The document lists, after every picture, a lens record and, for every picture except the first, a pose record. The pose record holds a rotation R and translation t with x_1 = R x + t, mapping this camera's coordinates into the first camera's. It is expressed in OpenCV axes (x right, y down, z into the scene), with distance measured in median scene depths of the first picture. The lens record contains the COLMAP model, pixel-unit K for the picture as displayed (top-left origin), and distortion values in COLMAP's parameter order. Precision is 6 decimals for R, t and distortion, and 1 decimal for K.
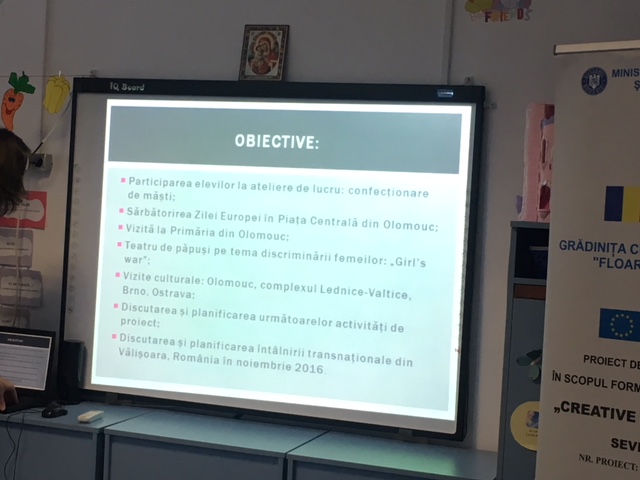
lens RADIAL K [[1254.2, 0, 322.0], [0, 1254.2, 232.0], [0, 0, 1]] dist [0.060371, 0.000000]
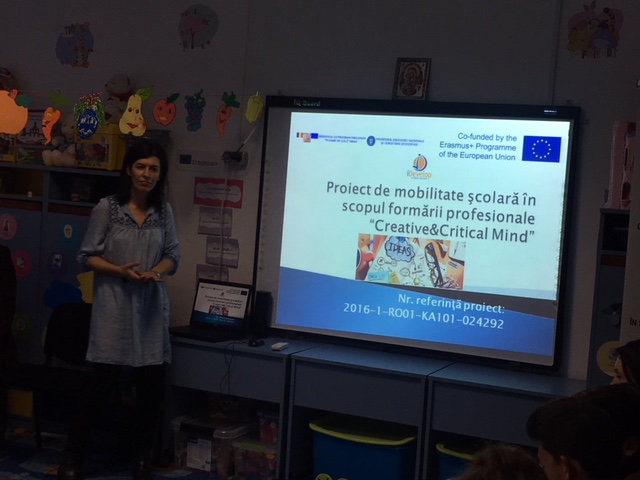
lens RADIAL K [[1113.5, 0, 322.1], [0, 1113.5, 232.9], [0, 0, 1]] dist [0.067170, 0.000000]
pose [[0.997305, 0.018349, -0.071032, -0.054670], [-0.017005, 0.999666, 0.019473, -0.000454], [0.071365, -0.018213, 0.997284, -0.196737]]
